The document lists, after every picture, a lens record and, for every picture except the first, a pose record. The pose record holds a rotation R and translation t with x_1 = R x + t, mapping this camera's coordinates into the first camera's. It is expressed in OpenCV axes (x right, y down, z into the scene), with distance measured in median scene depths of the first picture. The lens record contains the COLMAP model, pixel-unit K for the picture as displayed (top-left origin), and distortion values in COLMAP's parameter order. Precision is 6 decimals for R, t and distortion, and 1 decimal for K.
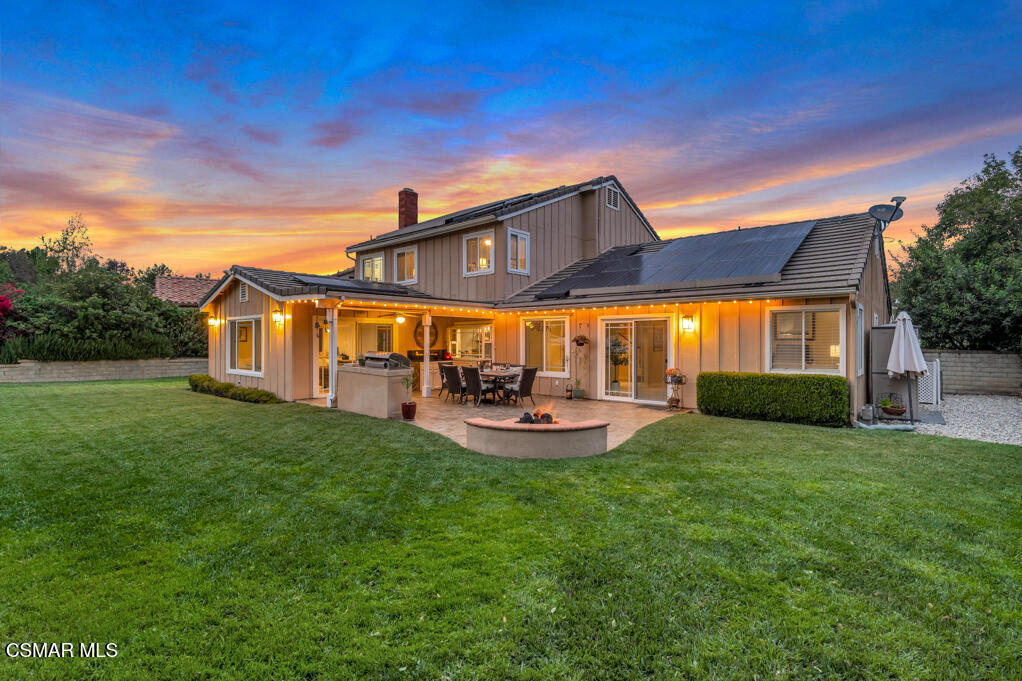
lens RADIAL K [[481.6, 0, 511.0], [0, 481.6, 340.5], [0, 0, 1]] dist [-0.002598, -0.000174]
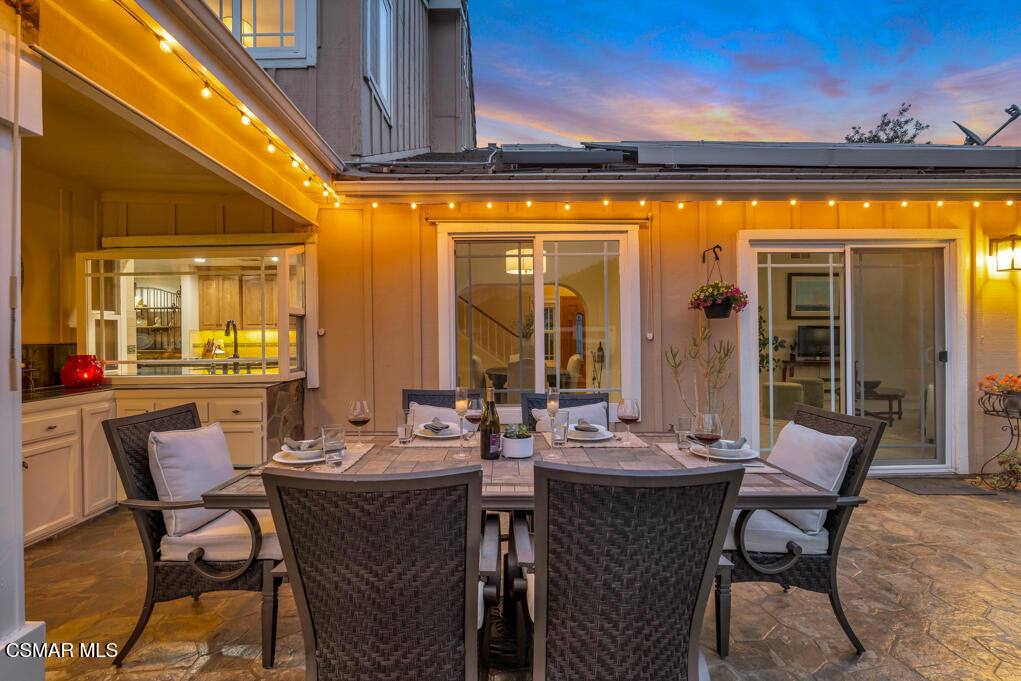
lens RADIAL K [[481.1, 0, 510.5], [0, 481.1, 340.5], [0, 0, 1]] dist [-0.002598, -0.000174]
pose [[0.744330, -0.007111, 0.667775, -0.144132], [0.010312, 0.999946, -0.000845, 0.022022], [-0.667733, 0.007515, 0.744363, 0.752371]]
